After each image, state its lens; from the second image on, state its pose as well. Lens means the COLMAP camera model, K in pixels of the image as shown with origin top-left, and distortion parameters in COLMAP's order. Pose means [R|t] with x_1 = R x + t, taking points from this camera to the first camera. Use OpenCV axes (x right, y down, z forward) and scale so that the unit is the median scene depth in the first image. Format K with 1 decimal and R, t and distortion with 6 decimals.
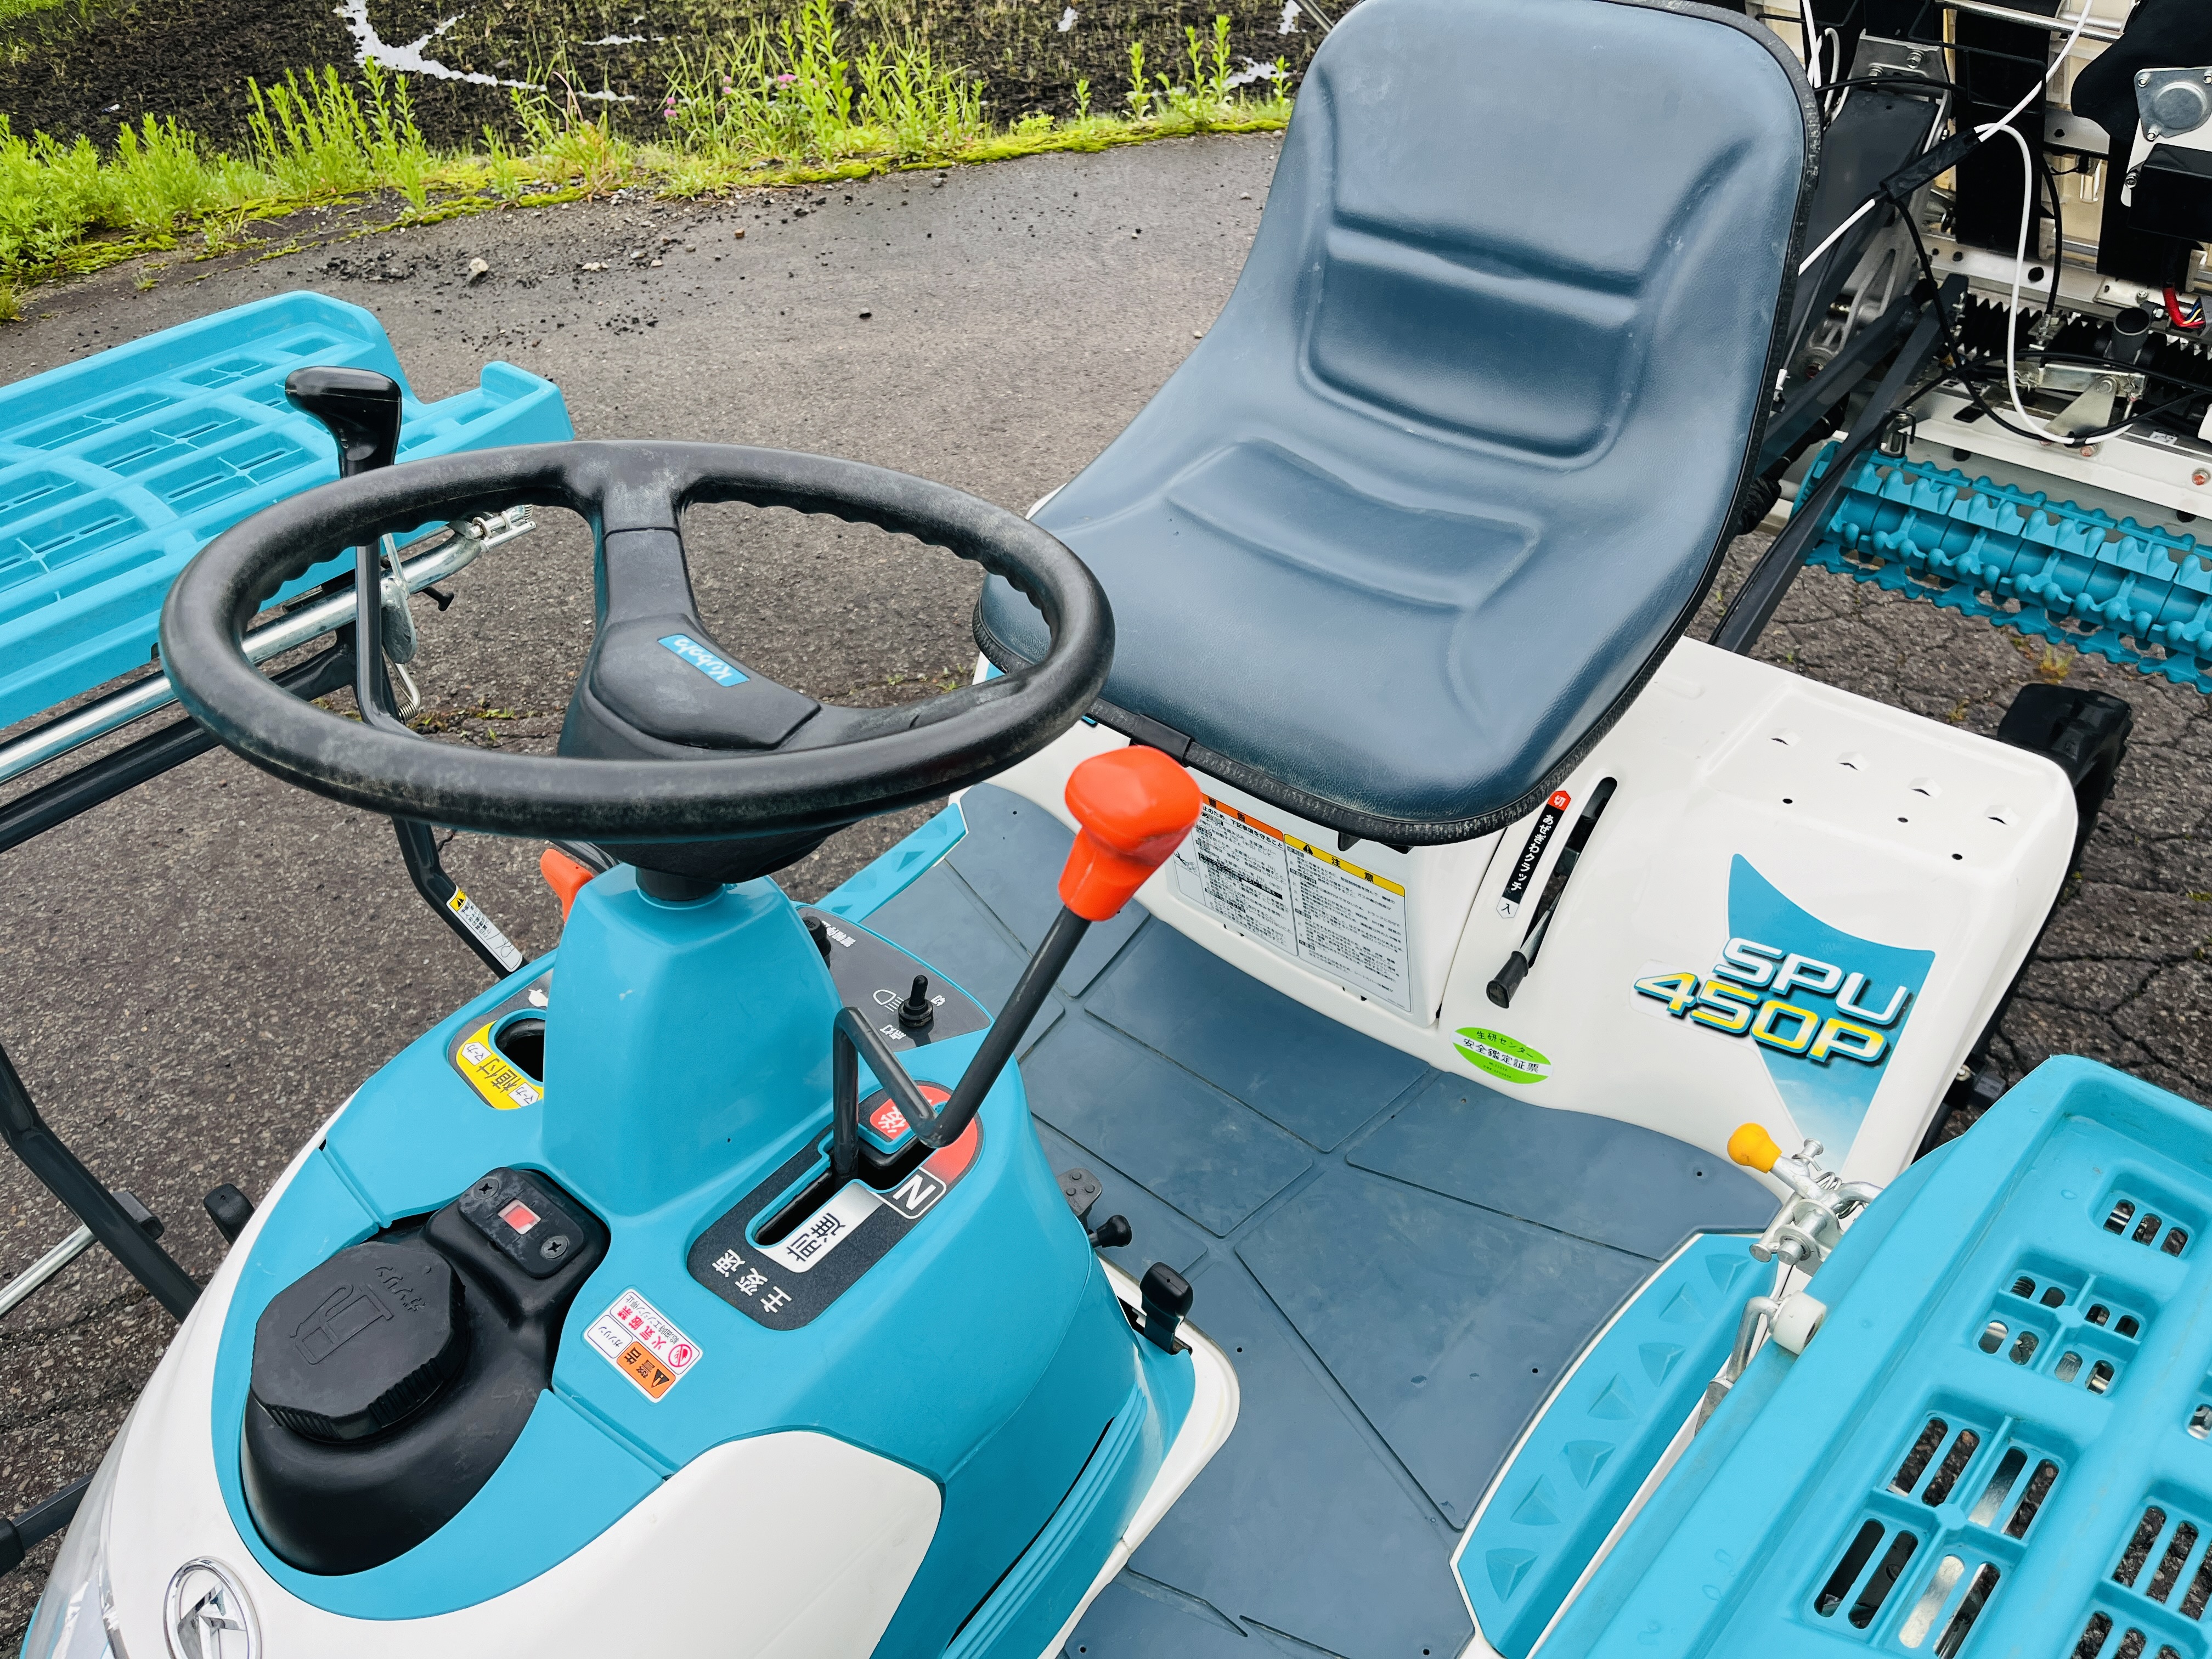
lens RADIAL K [[1695.6, 0, 1114.4], [0, 1695.6, 813.5], [0, 0, 1]] dist [0.078733, -0.113208]
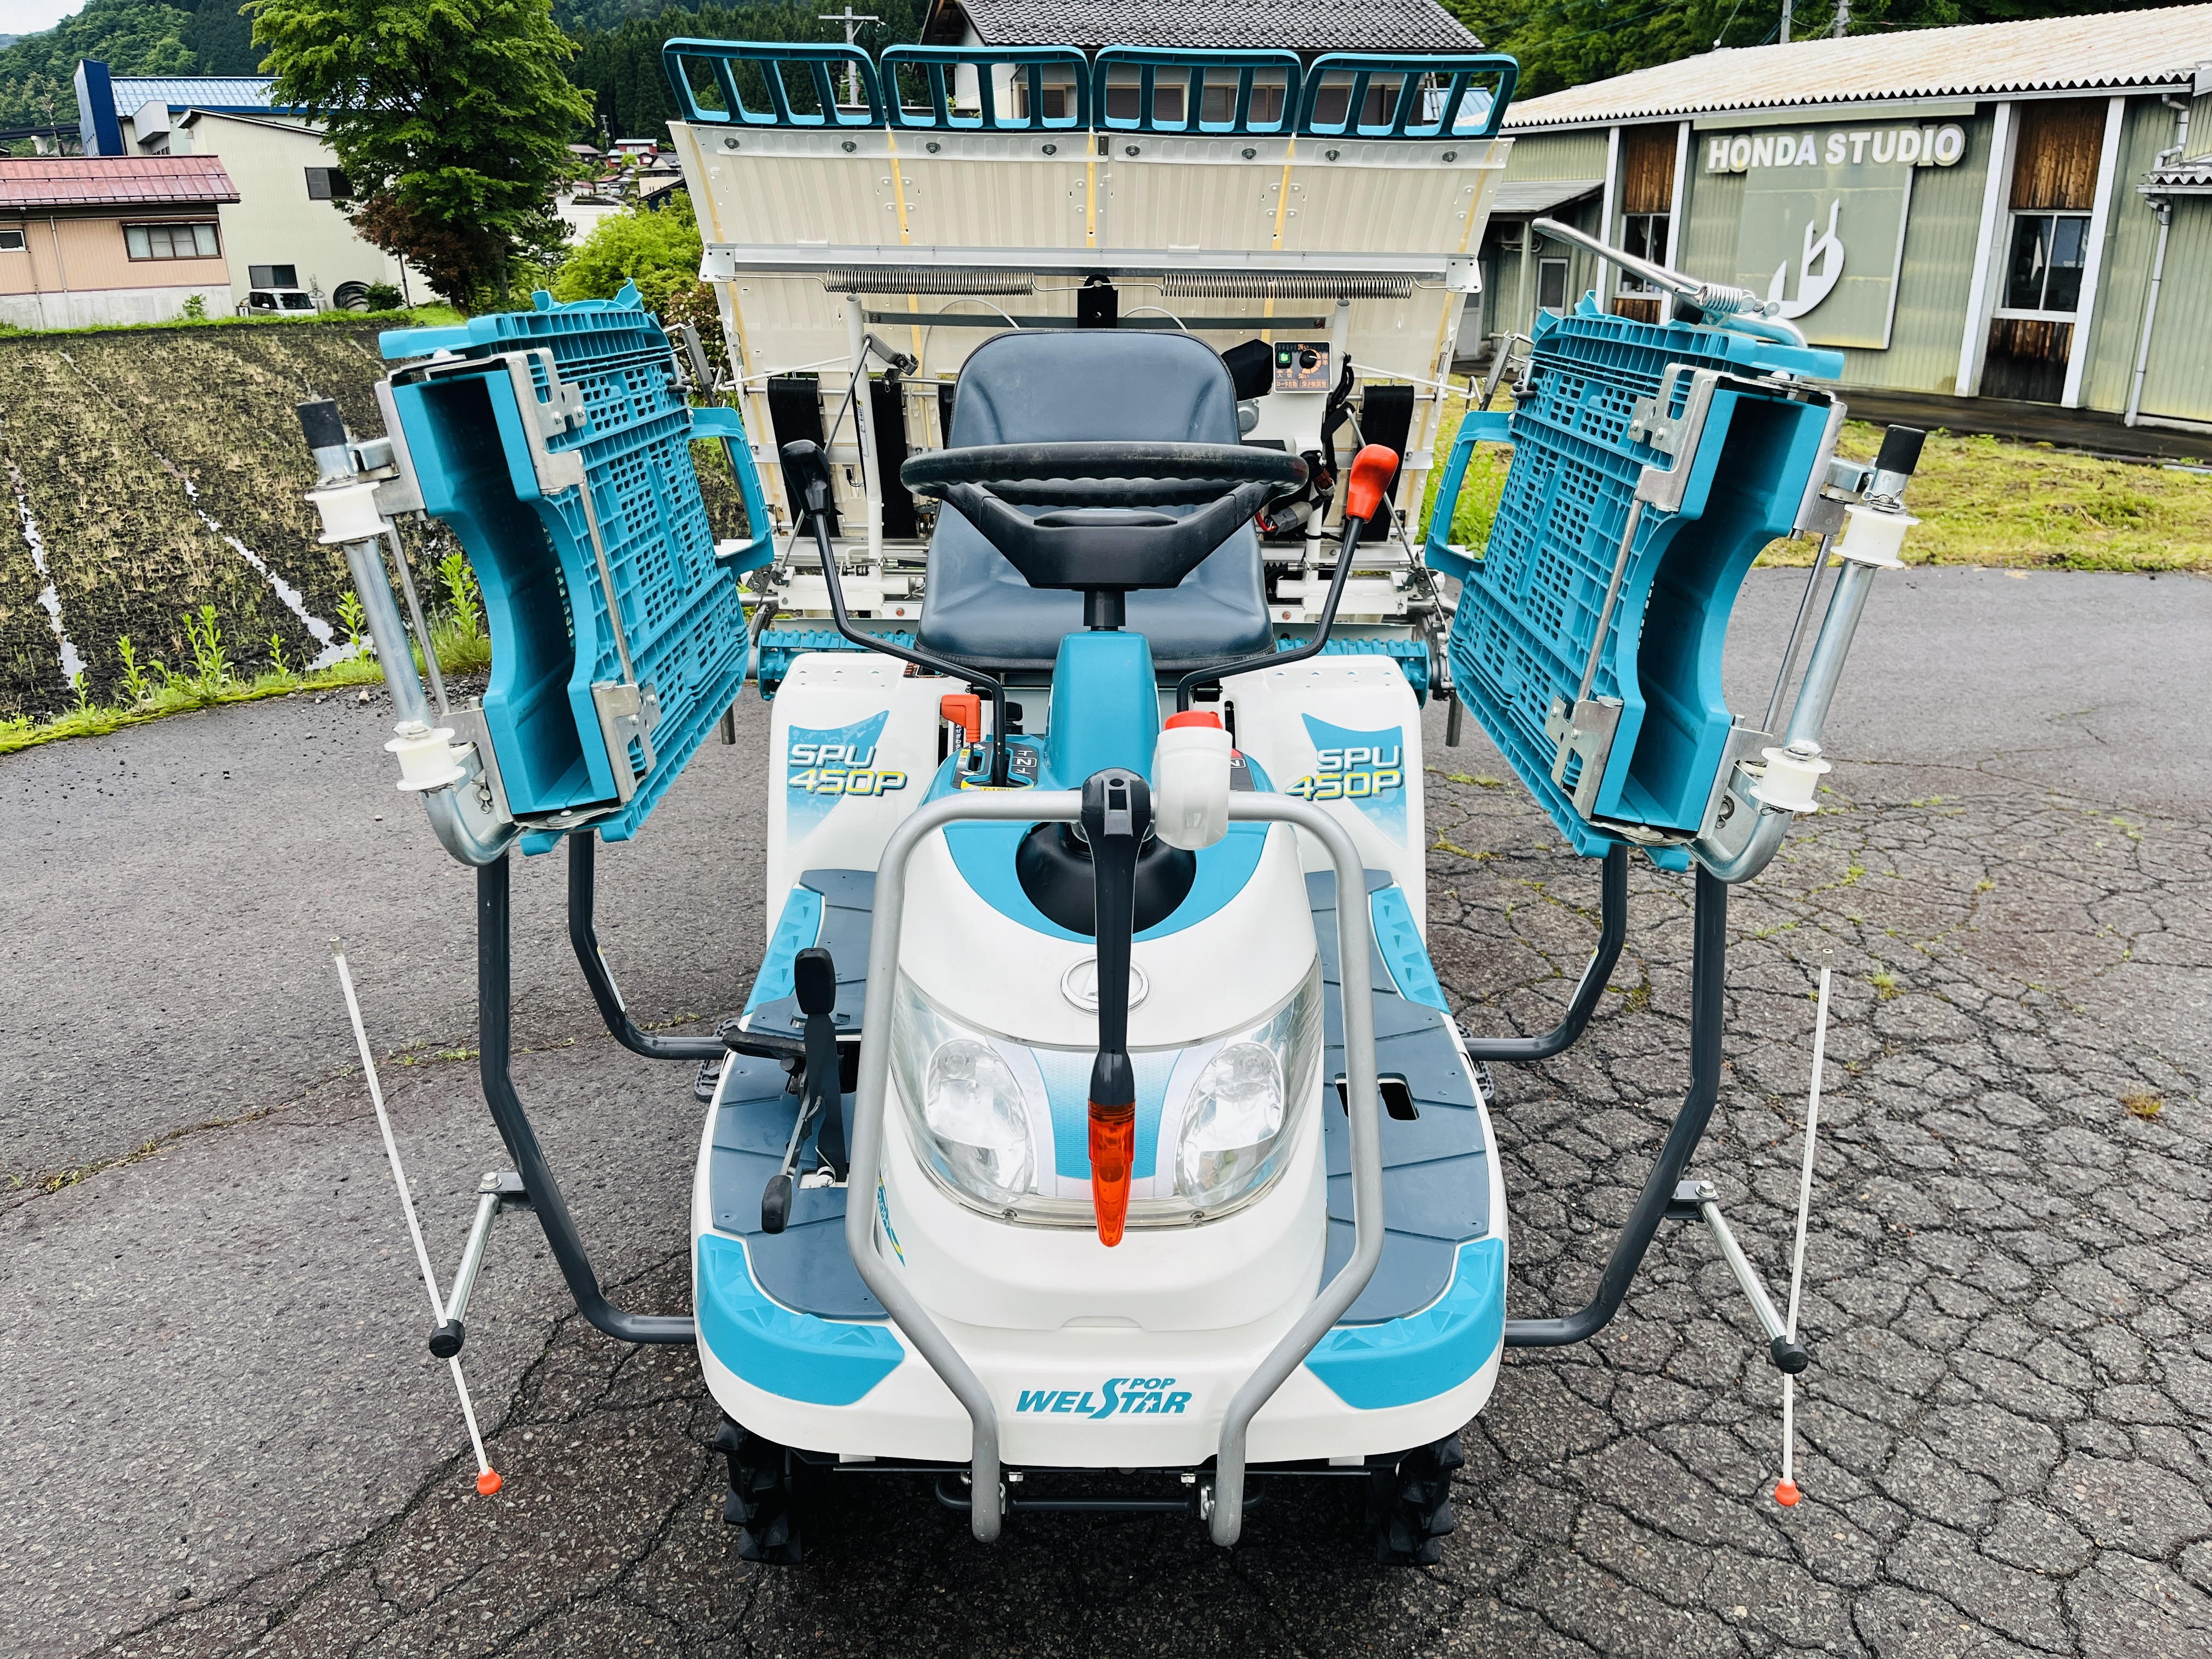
lens RADIAL K [[1695.6, 0, 1114.4], [0, 1695.6, 813.5], [0, 0, 1]] dist [0.078733, -0.113208]
pose [[0.746602, -0.172930, 0.642402, -0.855227], [0.384797, 0.899960, -0.204950, 0.355469], [-0.542694, 0.400210, 0.738454, -0.218347]]
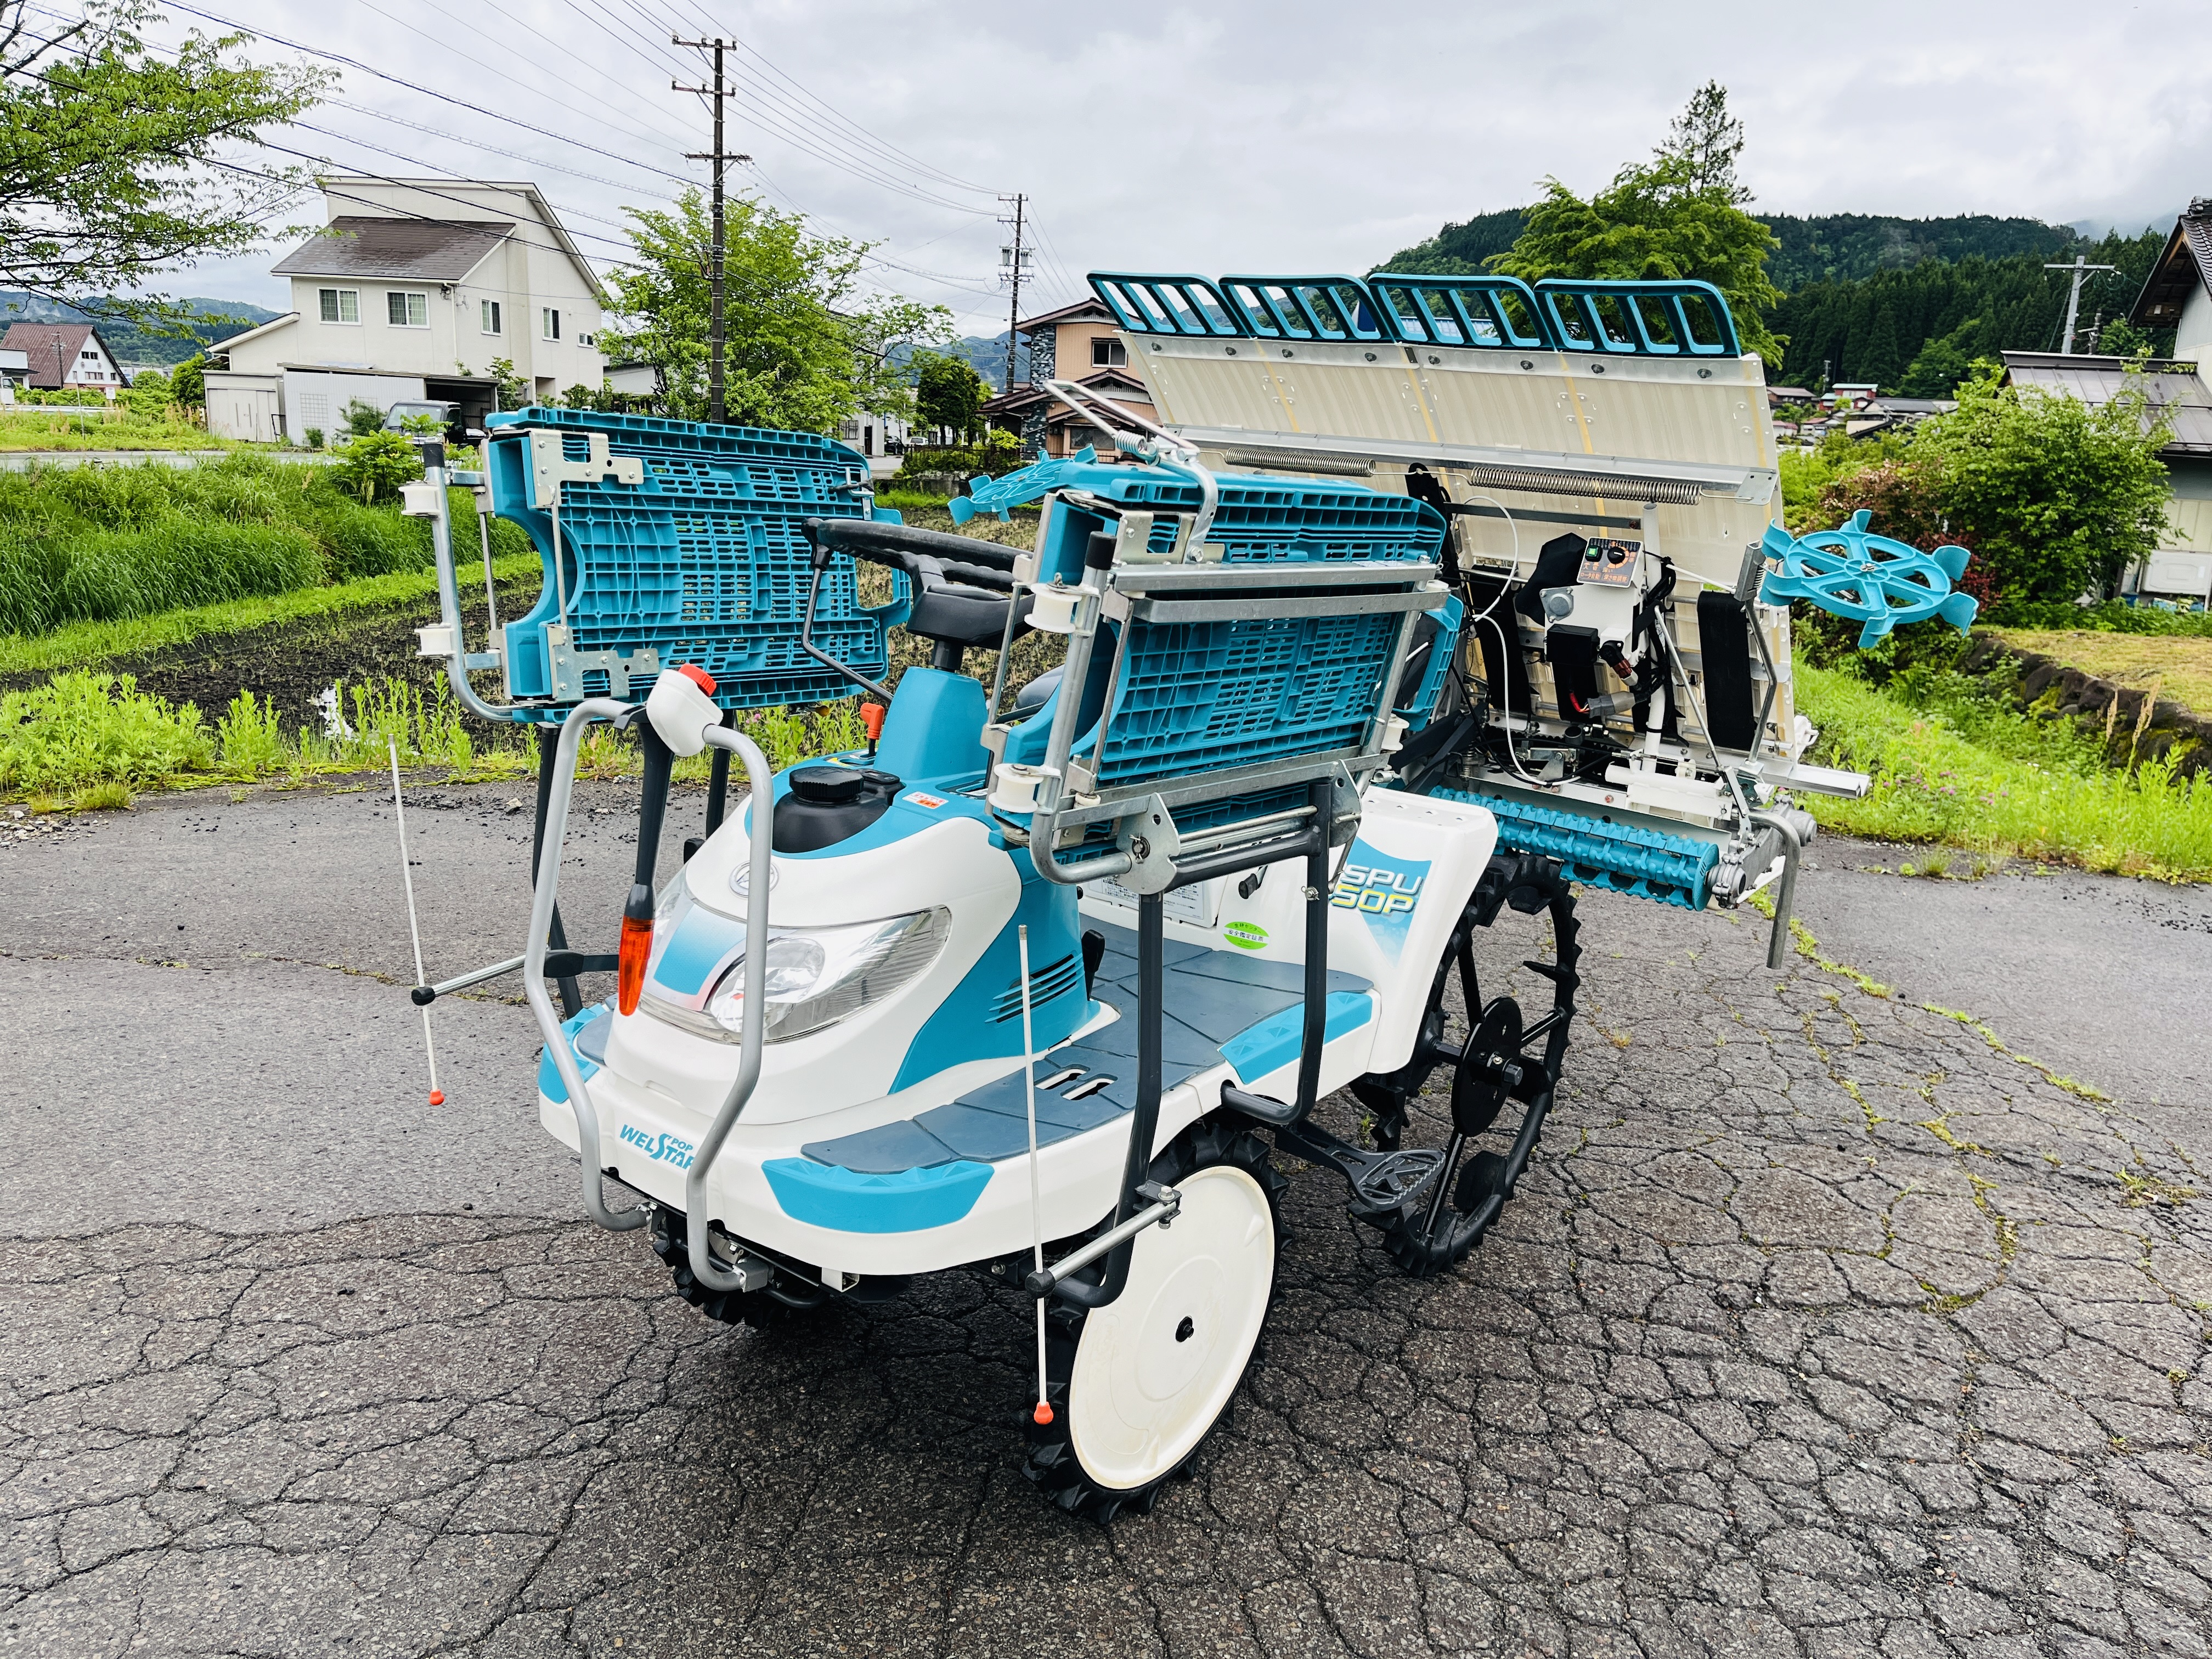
lens RADIAL K [[1695.6, 0, 1114.4], [0, 1695.6, 813.5], [0, 0, 1]] dist [0.078733, -0.113208]
pose [[0.991866, 0.089079, 0.090921, -0.113273], [-0.041683, 0.902232, -0.429231, 0.771565], [-0.120268, 0.421950, 0.898607, -0.764378]]
